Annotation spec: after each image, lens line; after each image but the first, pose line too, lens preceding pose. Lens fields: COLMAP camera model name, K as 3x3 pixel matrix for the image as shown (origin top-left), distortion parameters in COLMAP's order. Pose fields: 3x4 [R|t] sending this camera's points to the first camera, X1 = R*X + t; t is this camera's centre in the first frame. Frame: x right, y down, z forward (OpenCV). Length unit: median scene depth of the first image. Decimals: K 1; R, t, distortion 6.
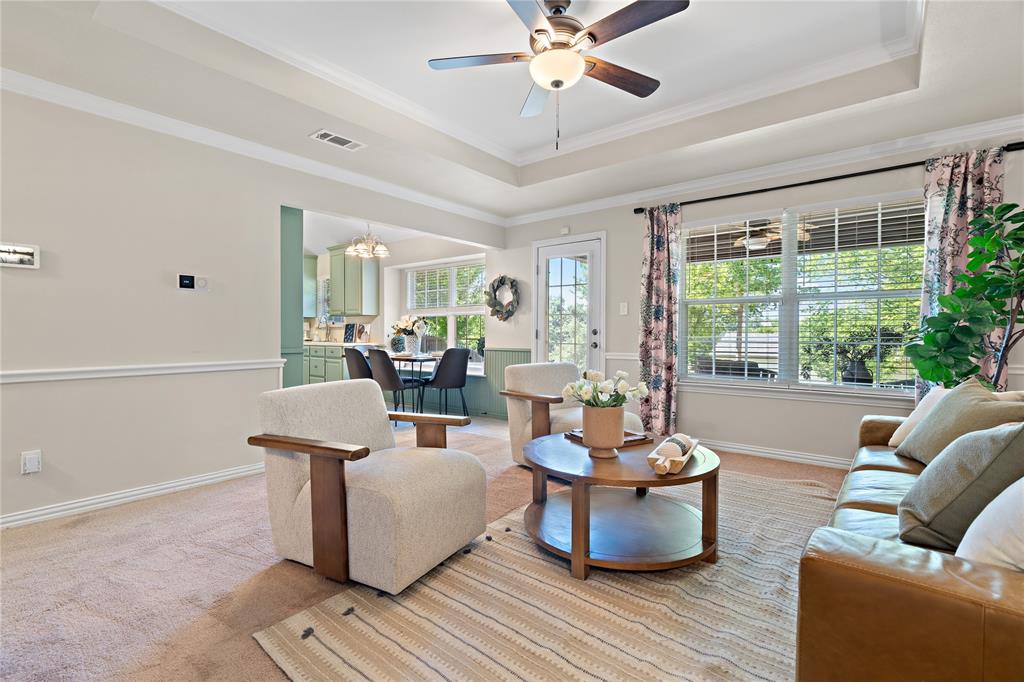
lens RADIAL K [[471.5, 0, 498.2], [0, 471.5, 333.9], [0, 0, 1]] dist [-0.004405, 0.003099]
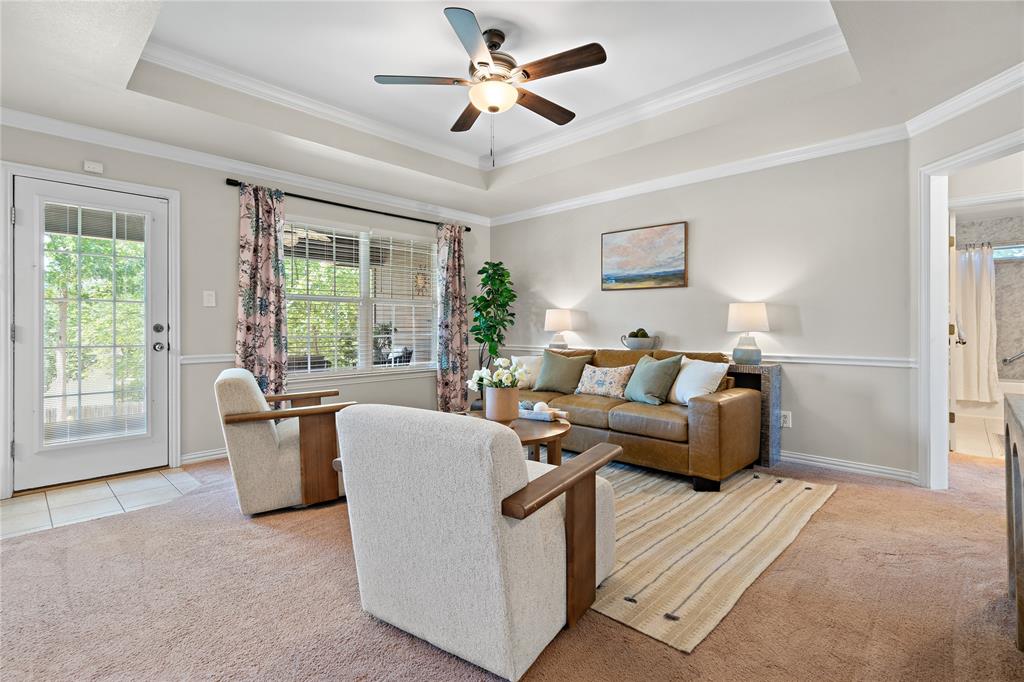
lens RADIAL K [[471.5, 0, 527.5], [0, 471.5, 326.3], [0, 0, 1]] dist [-0.004405, 0.003099]
pose [[0.049836, 0.003889, 0.998750, -0.509825], [0.007396, 0.999964, -0.004262, 0.000426], [-0.998730, 0.007600, 0.049806, 0.441777]]
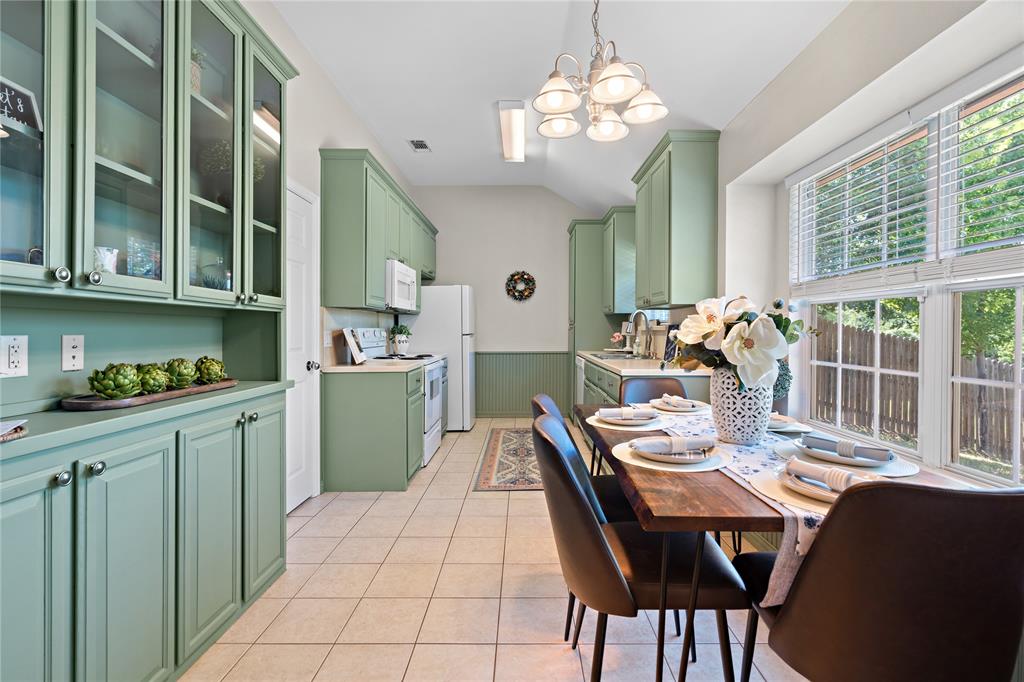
lens RADIAL K [[471.5, 0, 508.5], [0, 471.5, 331.9], [0, 0, 1]] dist [-0.004405, 0.003099]
pose [[0.630774, 0.007707, -0.775929, -0.072526], [-0.007889, 0.999963, 0.003519, -0.024658], [0.775927, 0.003901, 0.630811, 0.995236]]
